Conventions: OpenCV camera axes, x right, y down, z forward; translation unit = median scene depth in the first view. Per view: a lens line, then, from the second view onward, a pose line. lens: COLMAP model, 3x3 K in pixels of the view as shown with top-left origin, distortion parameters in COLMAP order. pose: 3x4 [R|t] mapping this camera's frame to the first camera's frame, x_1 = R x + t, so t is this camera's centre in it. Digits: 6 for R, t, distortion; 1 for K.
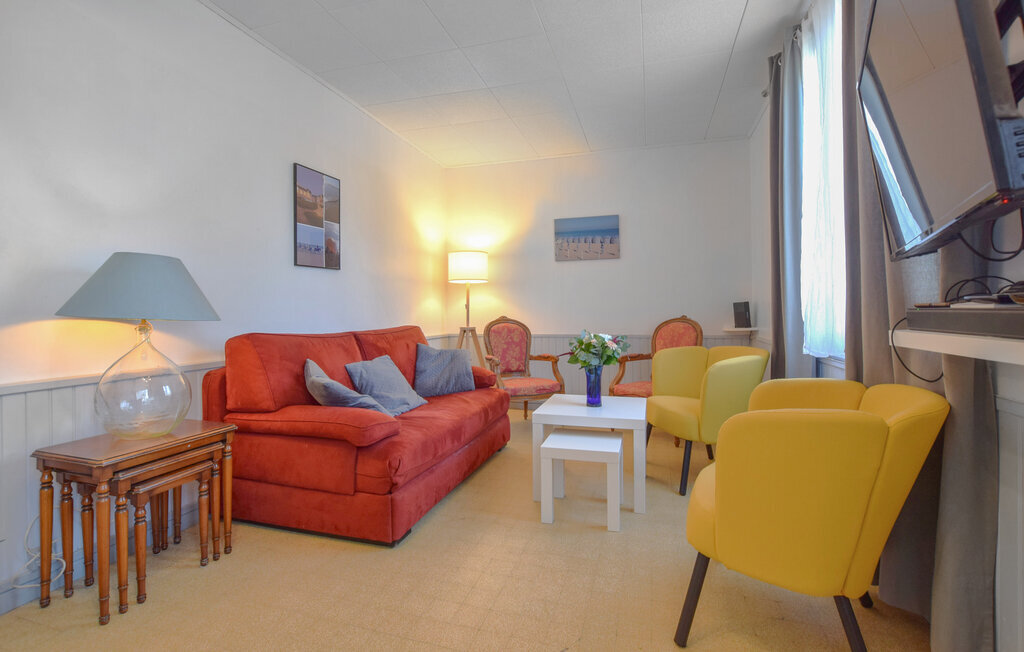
lens RADIAL K [[460.2, 0, 521.0], [0, 460.2, 301.5], [0, 0, 1]] dist [-0.000597, 0.000080]
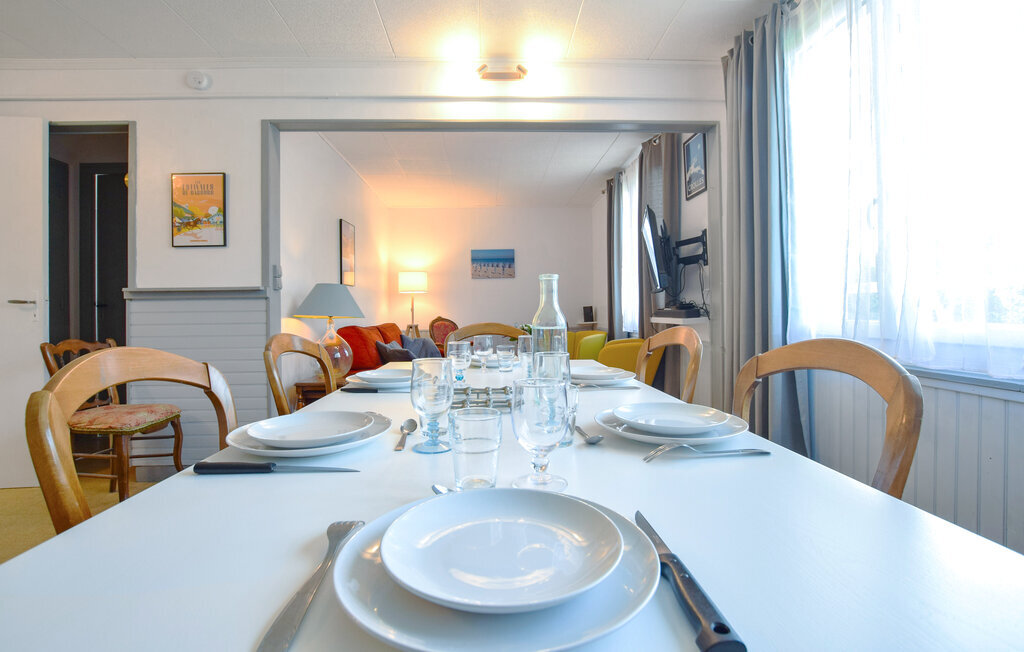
lens RADIAL K [[460.2, 0, 508.1], [0, 460.2, 319.1], [0, 0, 1]] dist [-0.000597, 0.000080]
pose [[0.946982, -0.011468, 0.321083, -0.308143], [0.000973, 0.999461, 0.032827, -0.007297], [-0.321286, -0.030774, 0.946482, -0.456244]]
